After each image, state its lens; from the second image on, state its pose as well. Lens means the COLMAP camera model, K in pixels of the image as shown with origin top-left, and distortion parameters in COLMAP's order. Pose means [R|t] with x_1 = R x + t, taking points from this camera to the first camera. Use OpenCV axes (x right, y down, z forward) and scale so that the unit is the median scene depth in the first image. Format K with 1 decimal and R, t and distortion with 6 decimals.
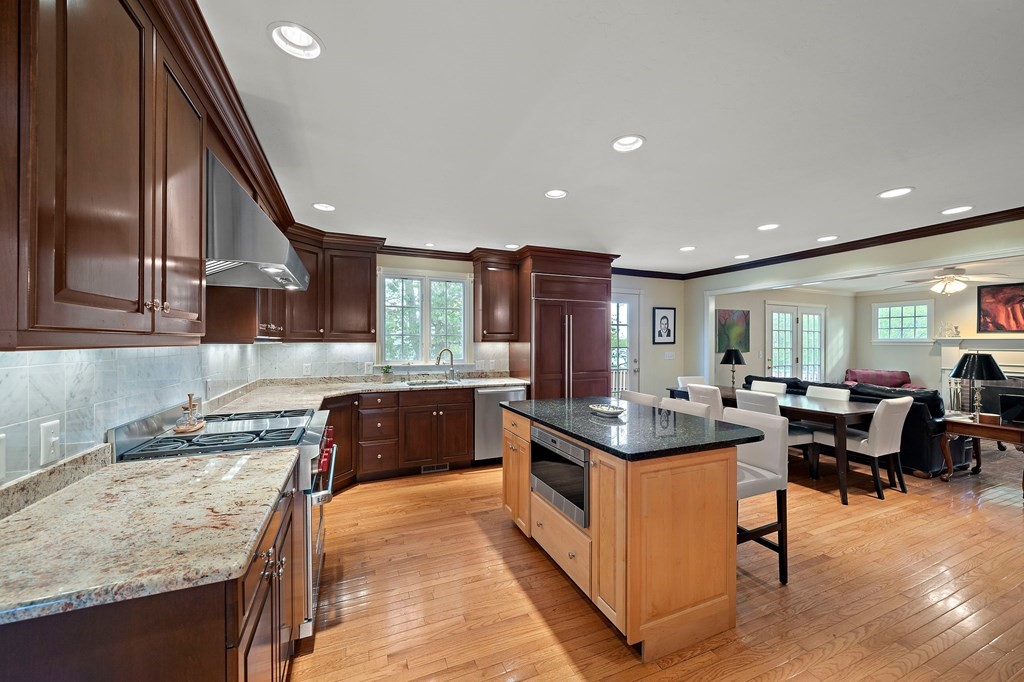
lens RADIAL K [[378.9, 0, 511.7], [0, 378.9, 341.8], [0, 0, 1]] dist [0.000903, 0.000040]
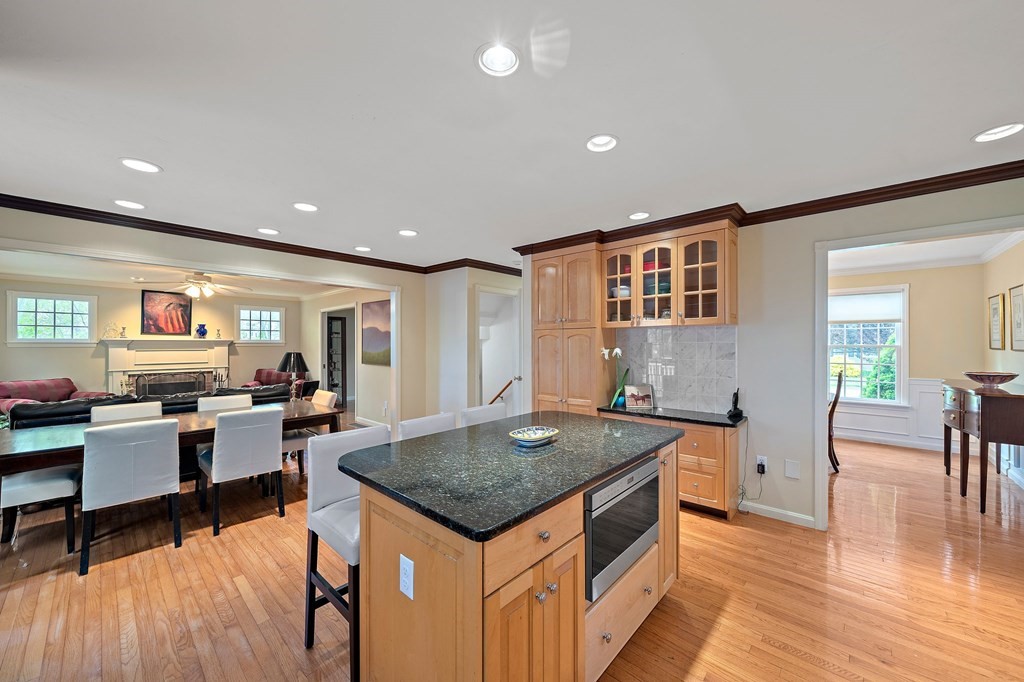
lens RADIAL K [[378.9, 0, 513.0], [0, 378.9, 342.3], [0, 0, 1]] dist [0.000903, 0.000040]
pose [[-0.419525, 0.000575, 0.907743, -0.155415], [-0.000519, 0.999999, -0.000873, -0.001177], [-0.907744, -0.000837, -0.419525, 0.508650]]
